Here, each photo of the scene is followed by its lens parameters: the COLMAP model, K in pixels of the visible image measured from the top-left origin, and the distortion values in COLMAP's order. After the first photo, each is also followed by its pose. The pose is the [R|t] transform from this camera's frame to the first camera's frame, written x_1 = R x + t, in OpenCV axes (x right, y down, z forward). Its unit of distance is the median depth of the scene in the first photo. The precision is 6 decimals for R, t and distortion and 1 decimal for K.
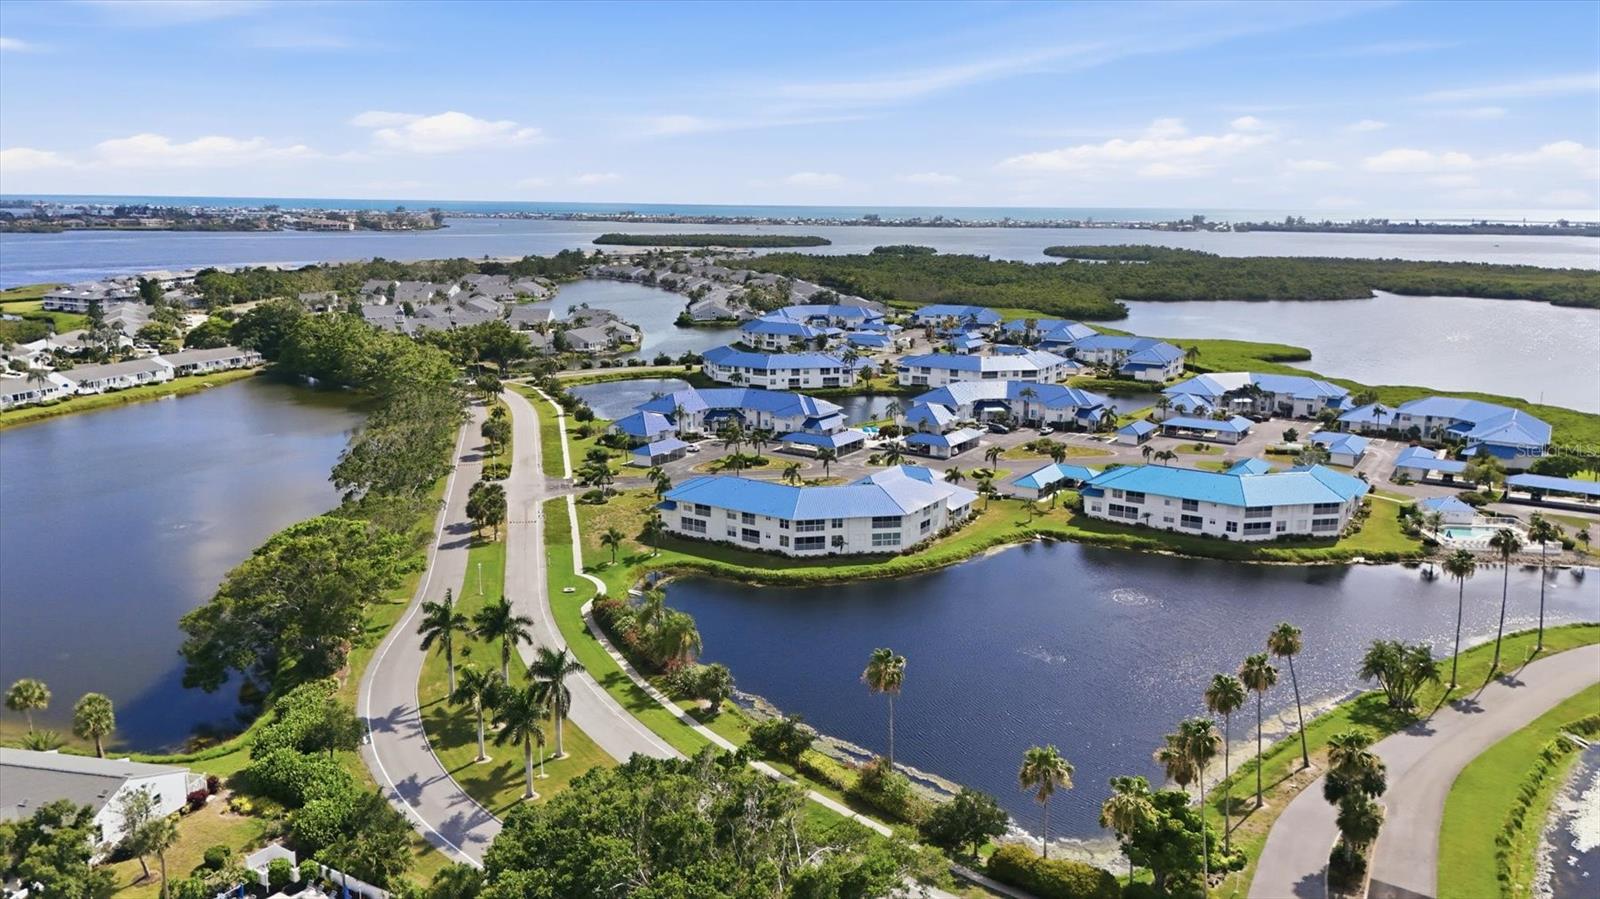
lens RADIAL K [[1176.6, 0, 800.0], [0, 1176.6, 449.5], [0, 0, 1]] dist [0.071929, -0.062532]
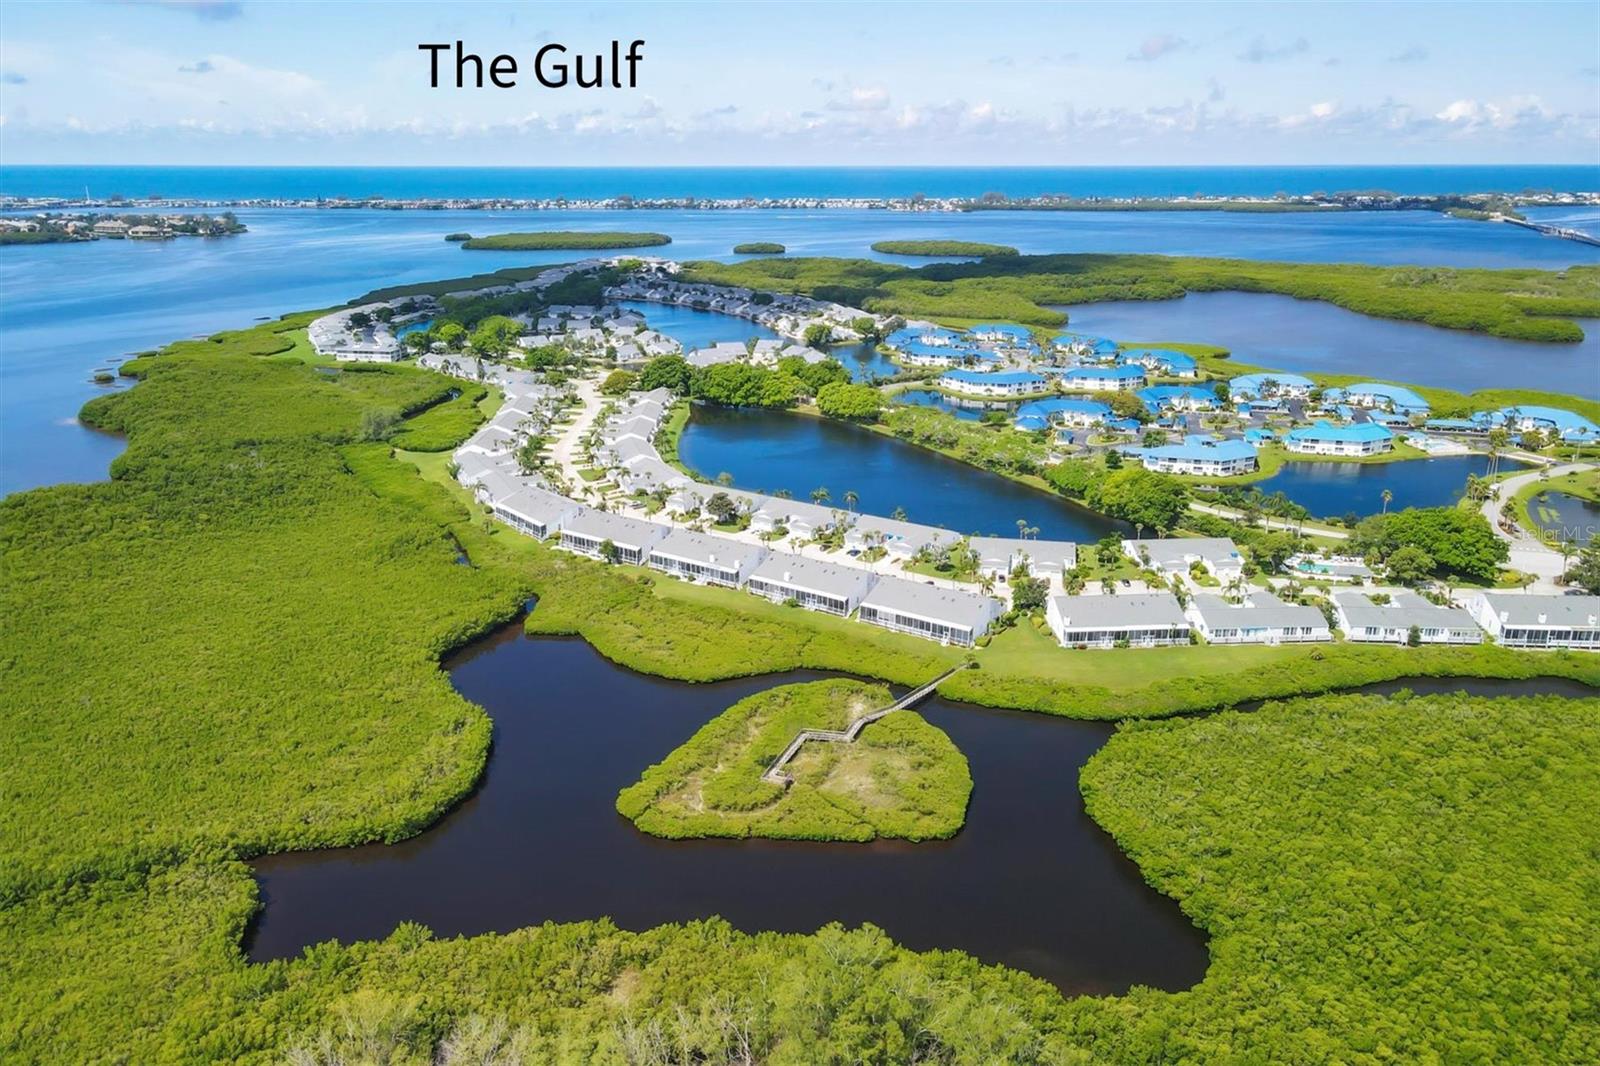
lens RADIAL K [[1171.7, 0, 786.9], [0, 1171.7, 530.0], [0, 0, 1]] dist [0.002826, 0.012992]
pose [[0.963422, -0.091242, 0.251979, -1.335310], [0.065710, 0.991981, 0.107961, -0.106410], [-0.259809, -0.087455, 0.961692, -0.993981]]
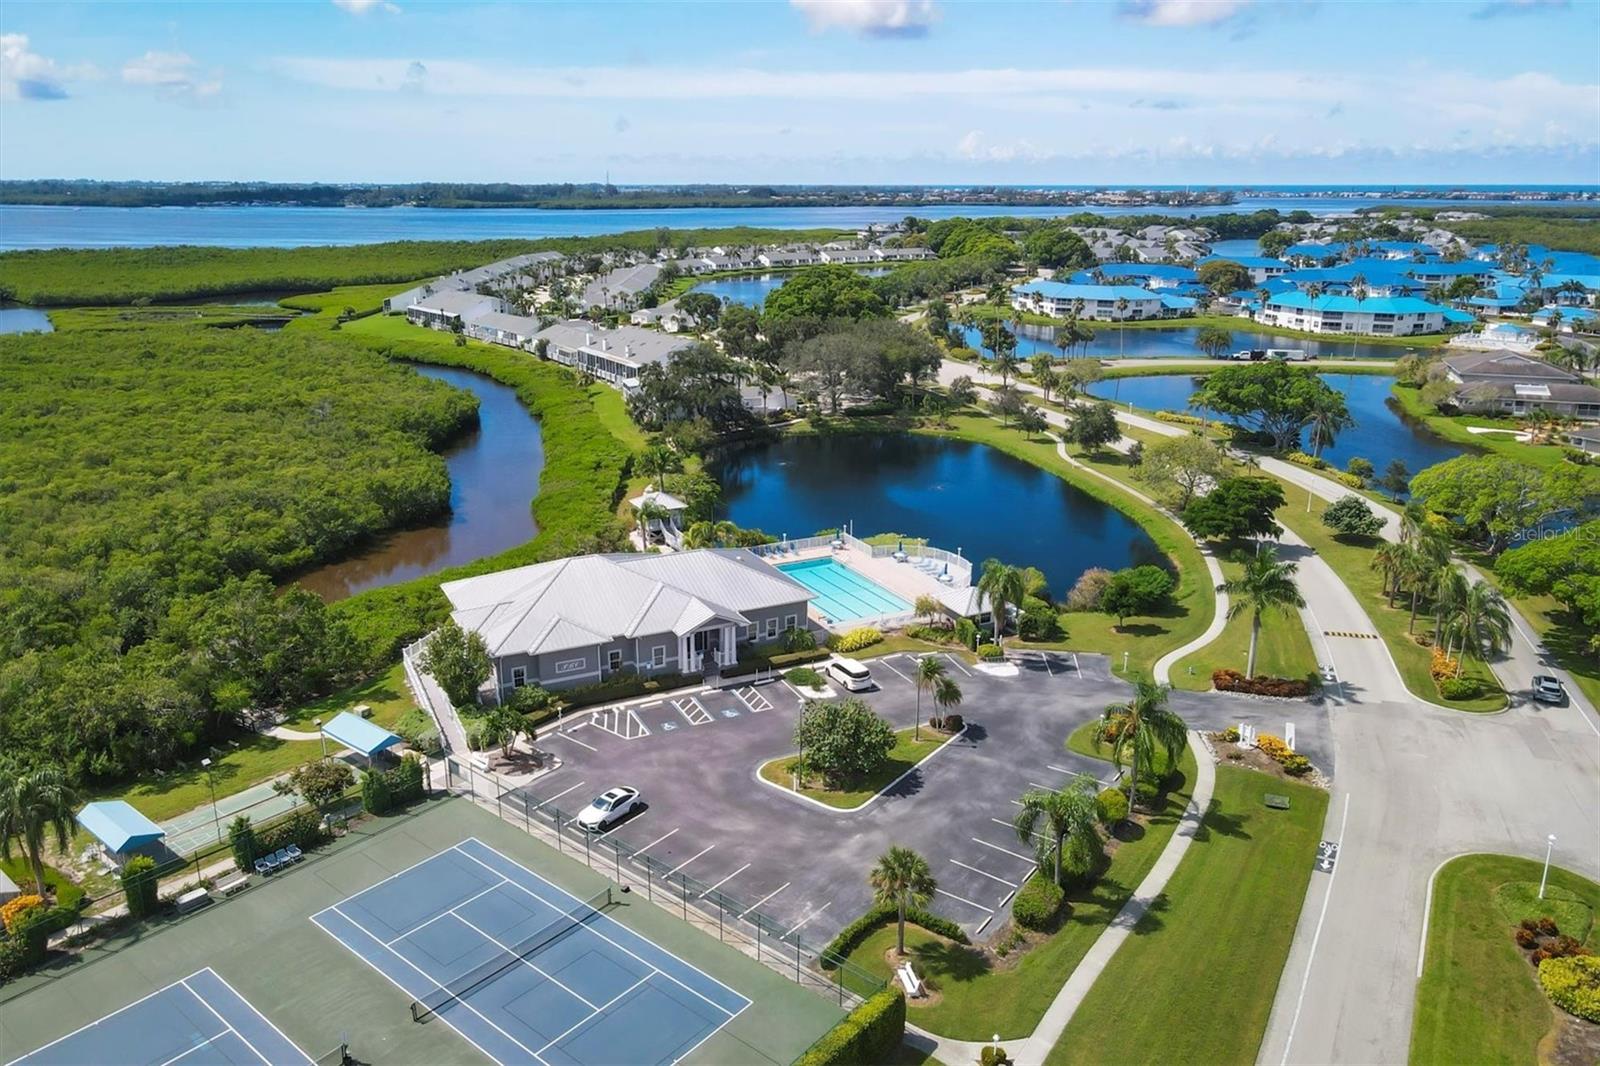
lens RADIAL K [[1171.7, 0, 786.9], [0, 1171.7, 530.0], [0, 0, 1]] dist [0.002826, 0.012992]
pose [[0.774606, 0.172640, -0.608425, 0.802458], [-0.124747, 0.984829, 0.120626, 0.232873], [0.620019, -0.017539, 0.784391, -0.721819]]
